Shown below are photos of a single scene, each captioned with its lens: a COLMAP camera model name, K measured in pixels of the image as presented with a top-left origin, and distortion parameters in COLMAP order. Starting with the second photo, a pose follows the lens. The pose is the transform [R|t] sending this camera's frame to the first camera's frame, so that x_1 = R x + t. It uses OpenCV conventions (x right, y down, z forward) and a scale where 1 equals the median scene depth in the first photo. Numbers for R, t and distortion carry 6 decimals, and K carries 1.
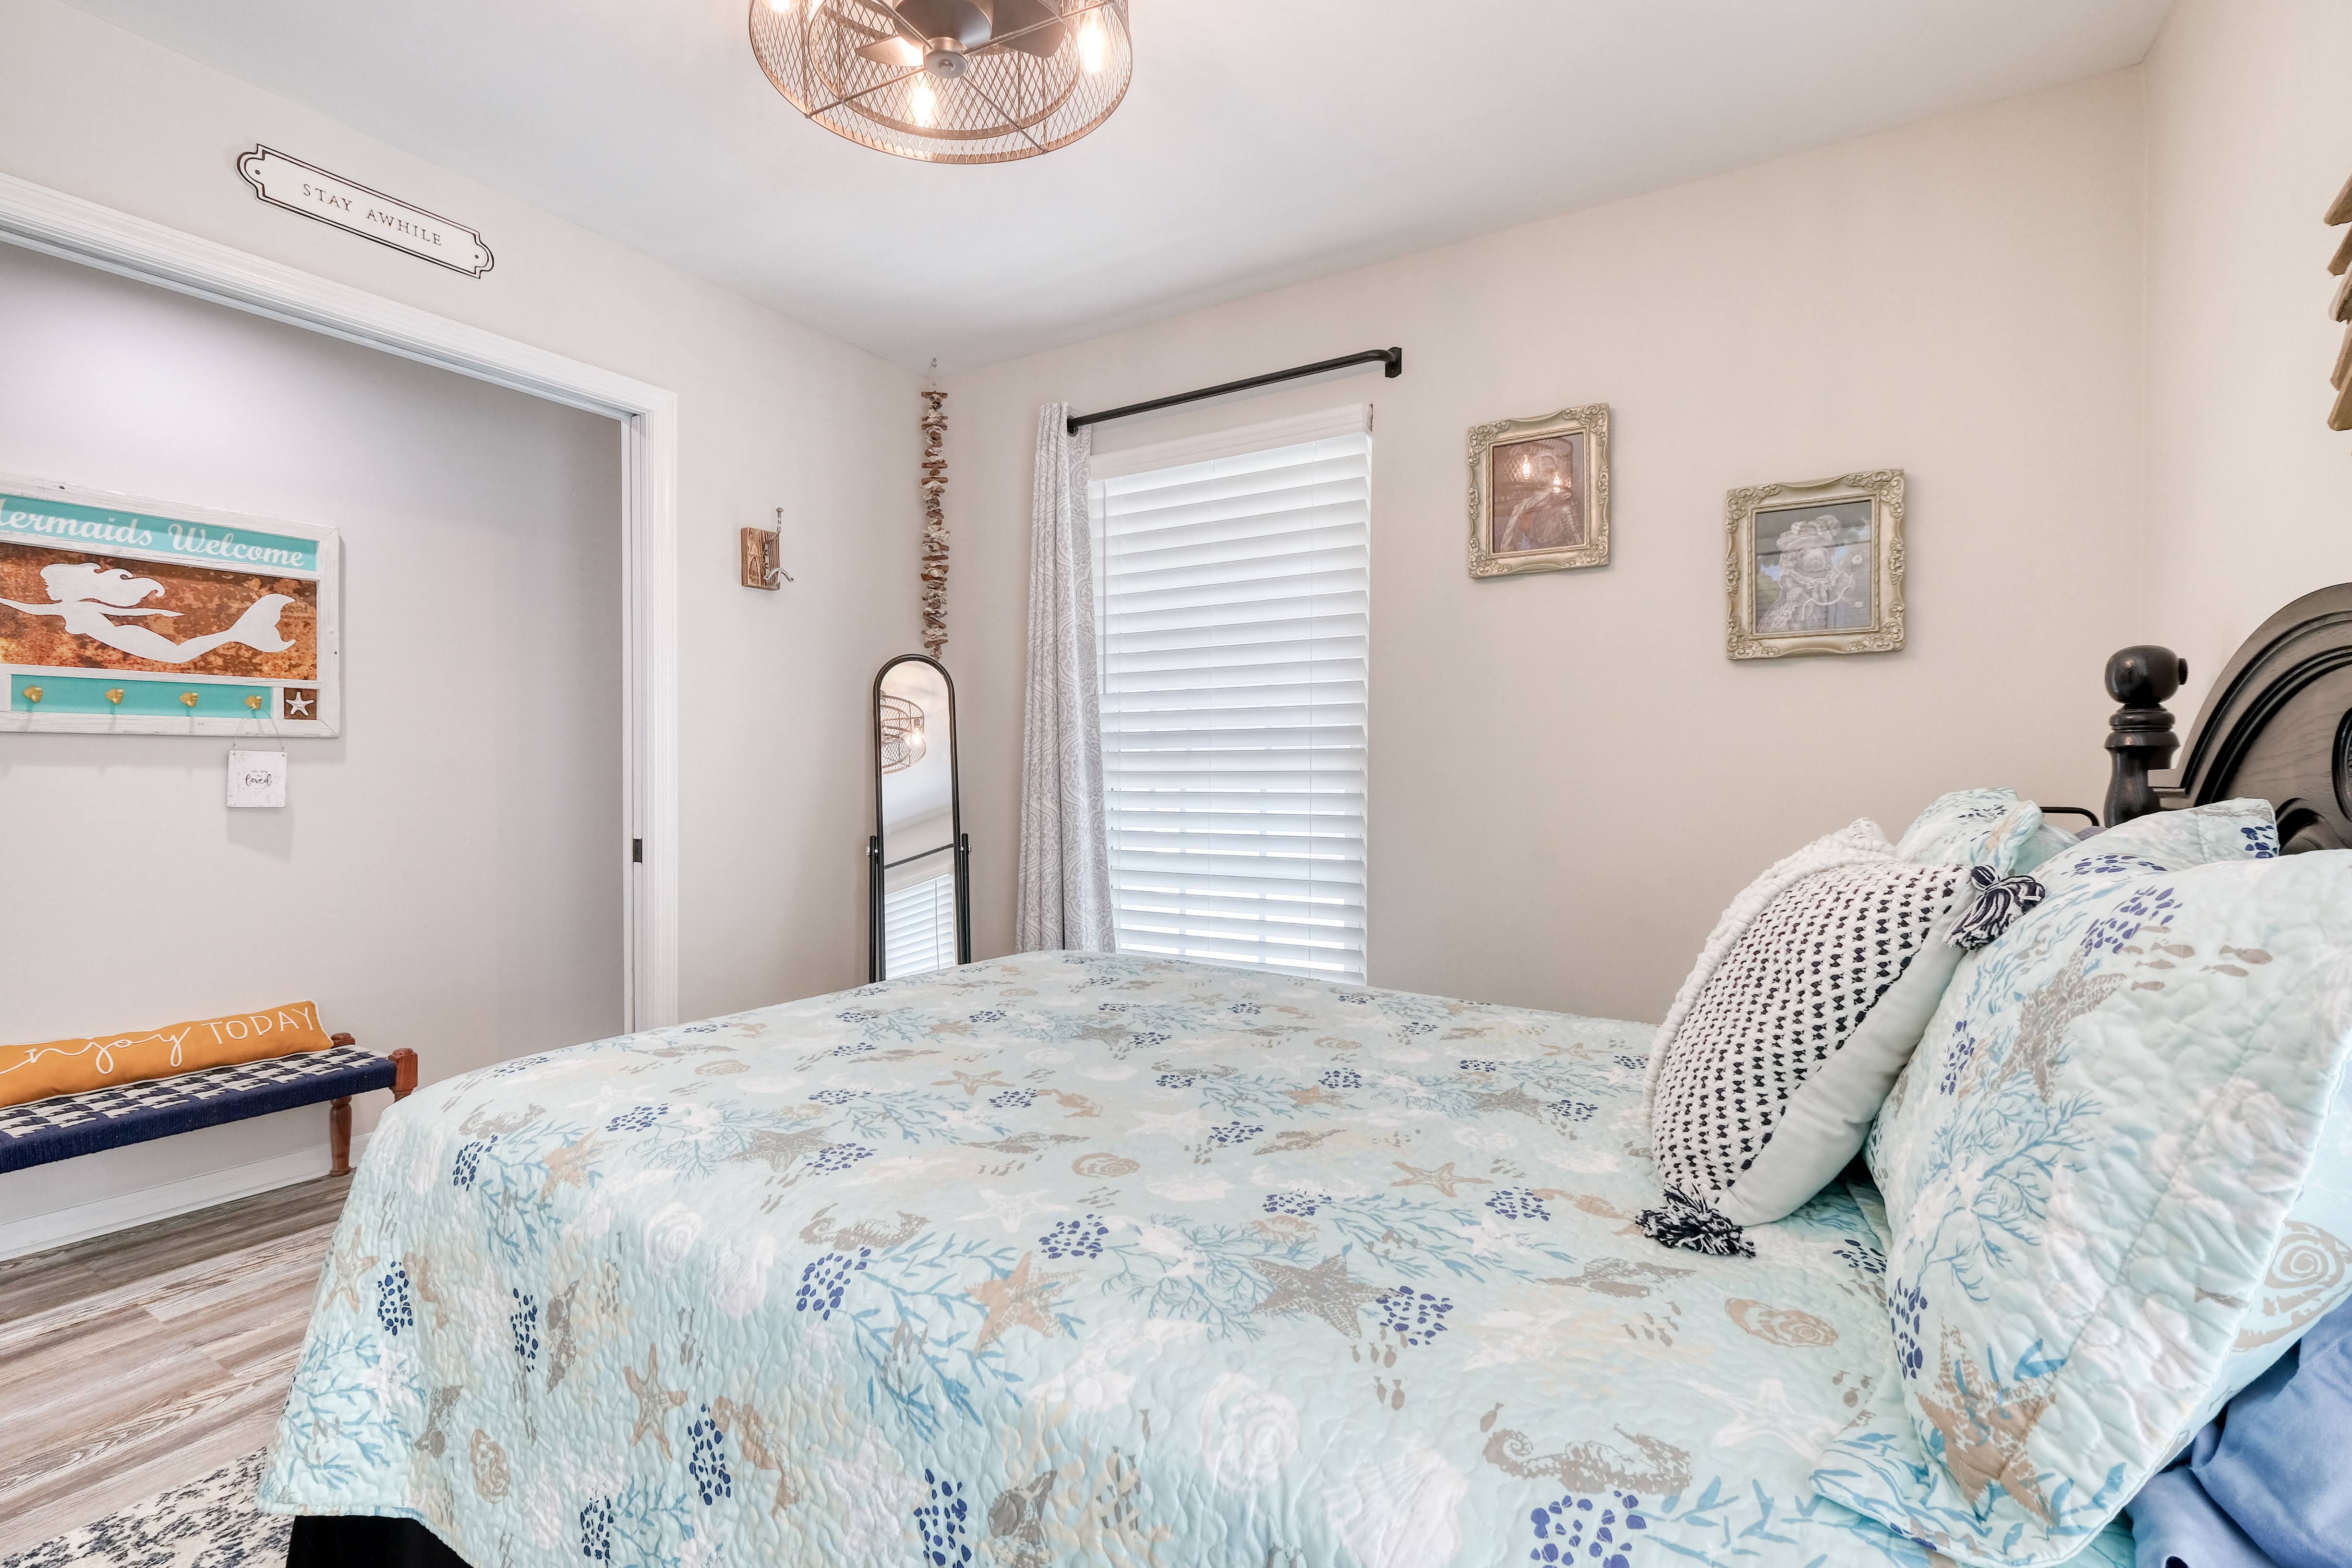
lens RADIAL K [[1071.5, 0, 1105.3], [0, 1071.5, 770.6], [0, 0, 1]] dist [-0.001779, -0.000359]
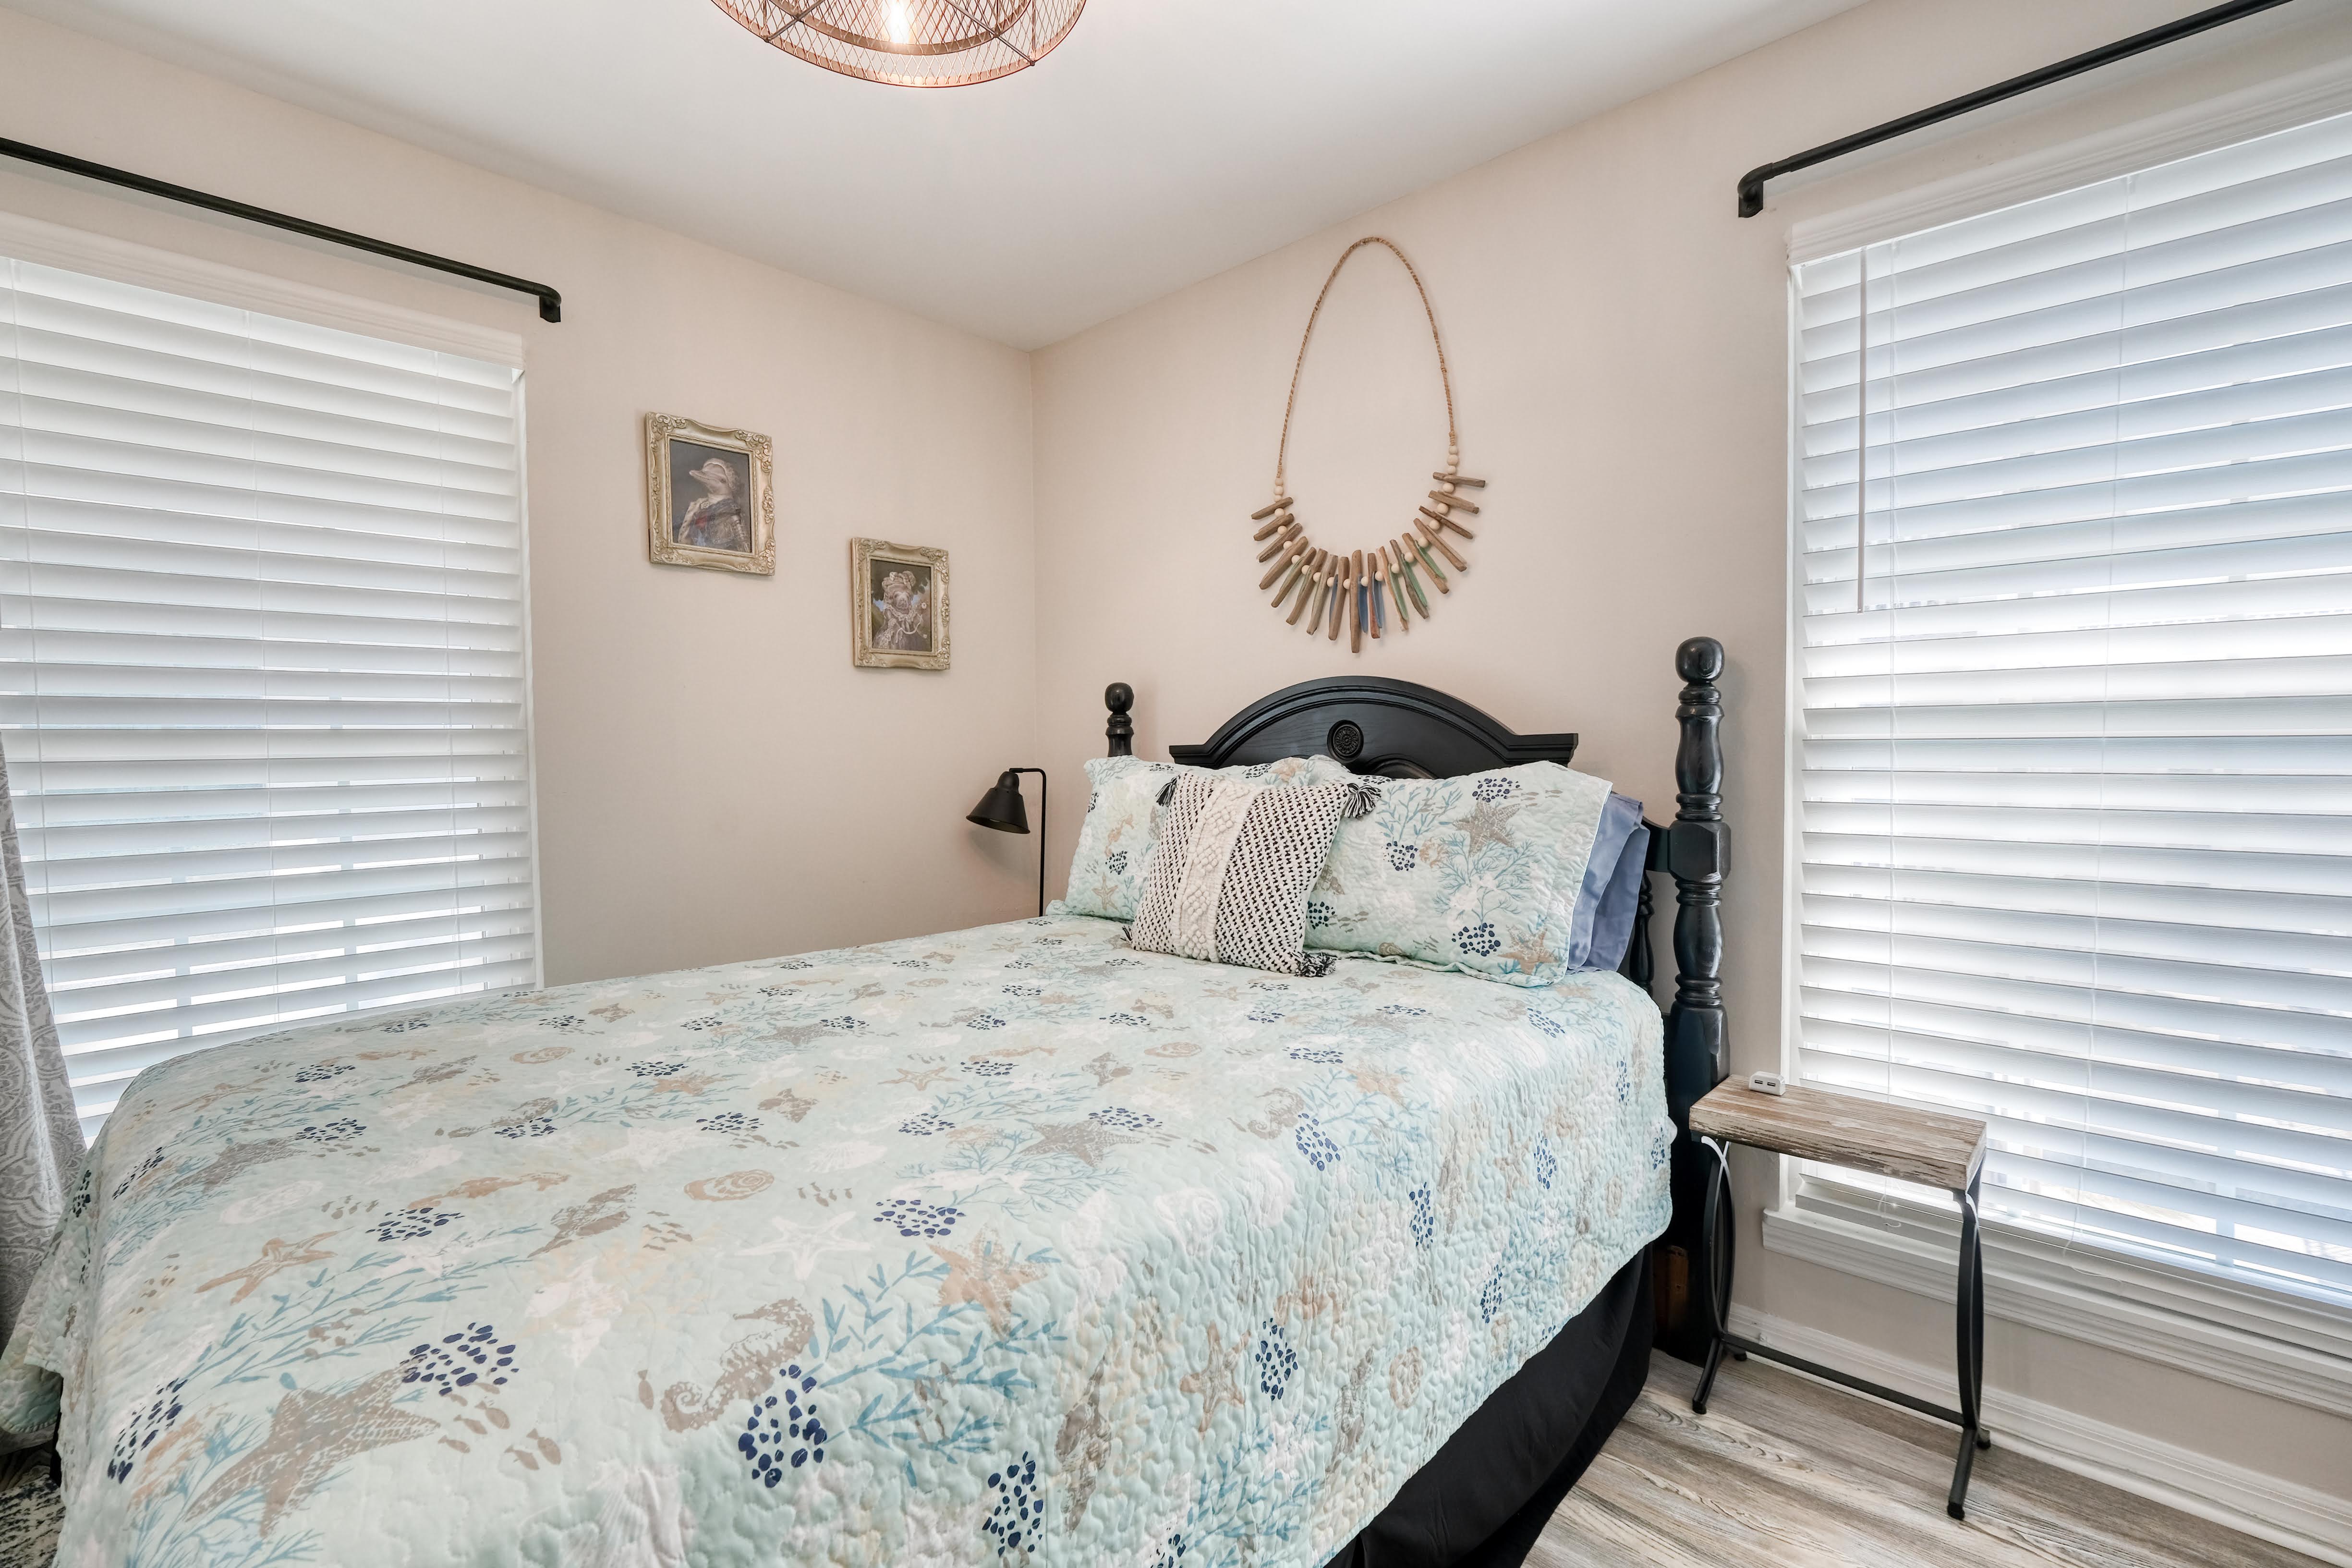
lens RADIAL K [[1049.8, 0, 1168.7], [0, 1049.8, 779.3], [0, 0, 1]] dist [-0.003133, -0.000786]
pose [[0.173157, -0.033551, 0.984323, -0.653153], [0.013299, 0.999408, 0.031725, 0.000186], [-0.984804, 0.007597, 0.173501, 0.411744]]
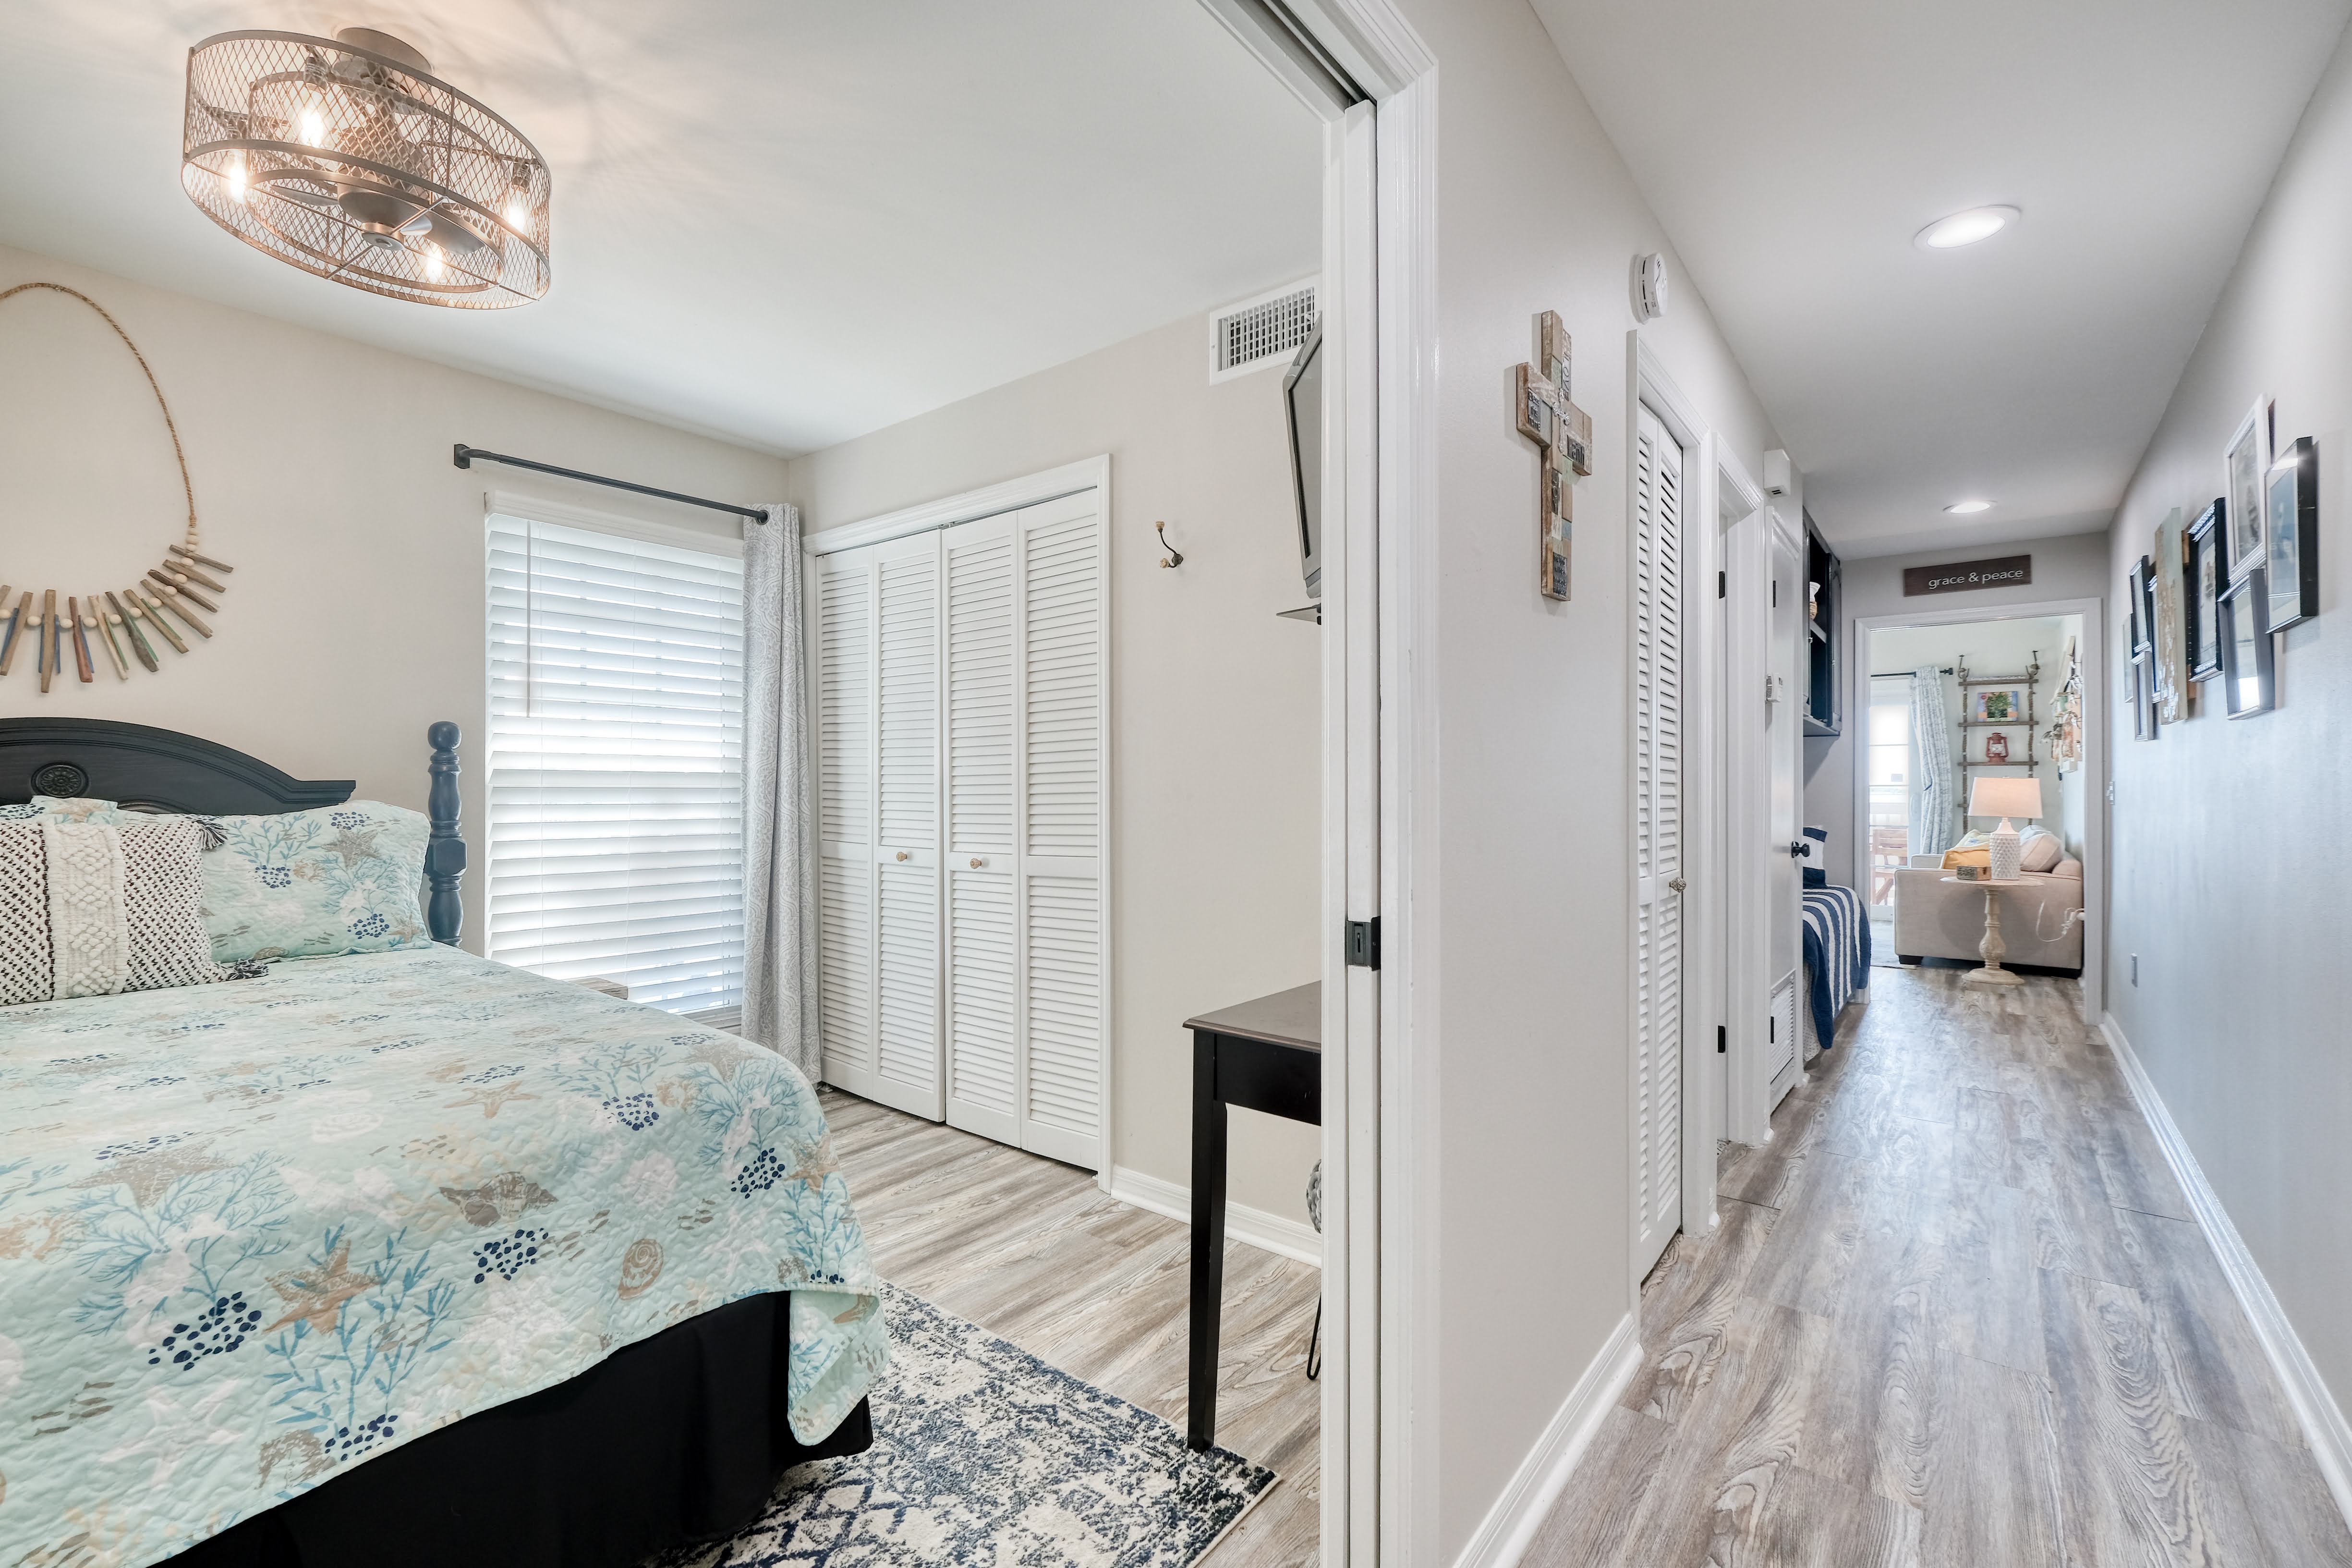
lens RADIAL K [[1035.0, 0, 1173.6], [0, 1035.0, 779.1], [0, 0, 1]] dist [0.000158, 0.001165]
pose [[-0.996723, -0.000671, 0.080883, -0.781648], [-0.001395, 0.999960, -0.008890, 0.002295], [-0.080874, -0.008974, -0.996684, 1.424801]]
